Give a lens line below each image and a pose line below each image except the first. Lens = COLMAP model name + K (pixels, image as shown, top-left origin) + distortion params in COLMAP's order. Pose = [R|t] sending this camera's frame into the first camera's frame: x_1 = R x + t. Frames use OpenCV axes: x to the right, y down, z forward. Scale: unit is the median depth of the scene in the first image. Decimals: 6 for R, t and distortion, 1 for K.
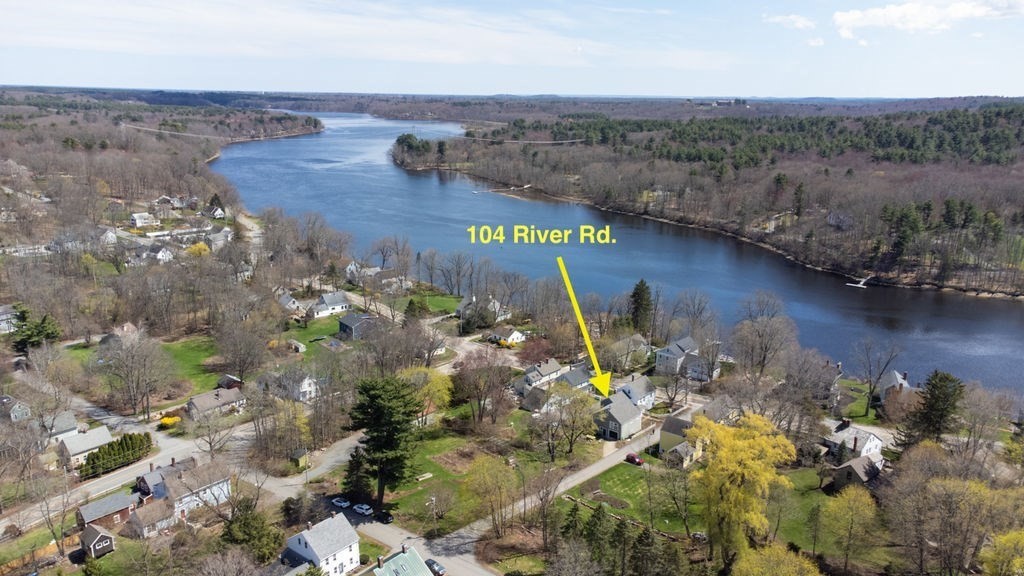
lens RADIAL K [[737.0, 0, 511.2], [0, 737.0, 291.8], [0, 0, 1]] dist [0.052655, -0.006116]
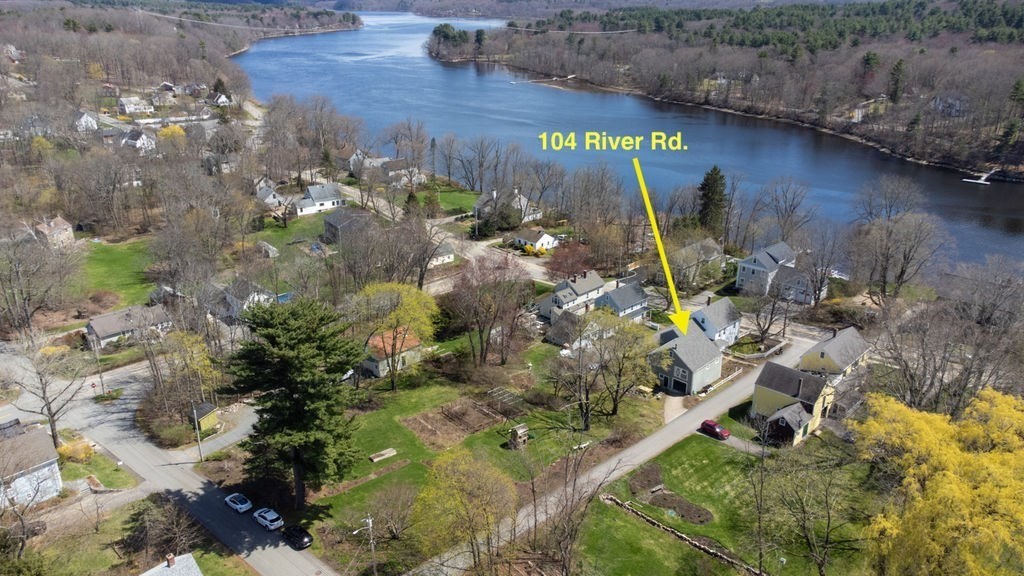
lens RADIAL K [[737.0, 0, 513.9], [0, 737.0, 286.5], [0, 0, 1]] dist [0.052655, -0.006116]
pose [[0.998360, 0.012515, -0.055867, 0.013580], [-0.005873, 0.993055, 0.117506, 0.014296], [0.056950, -0.116985, 0.991500, 0.185335]]
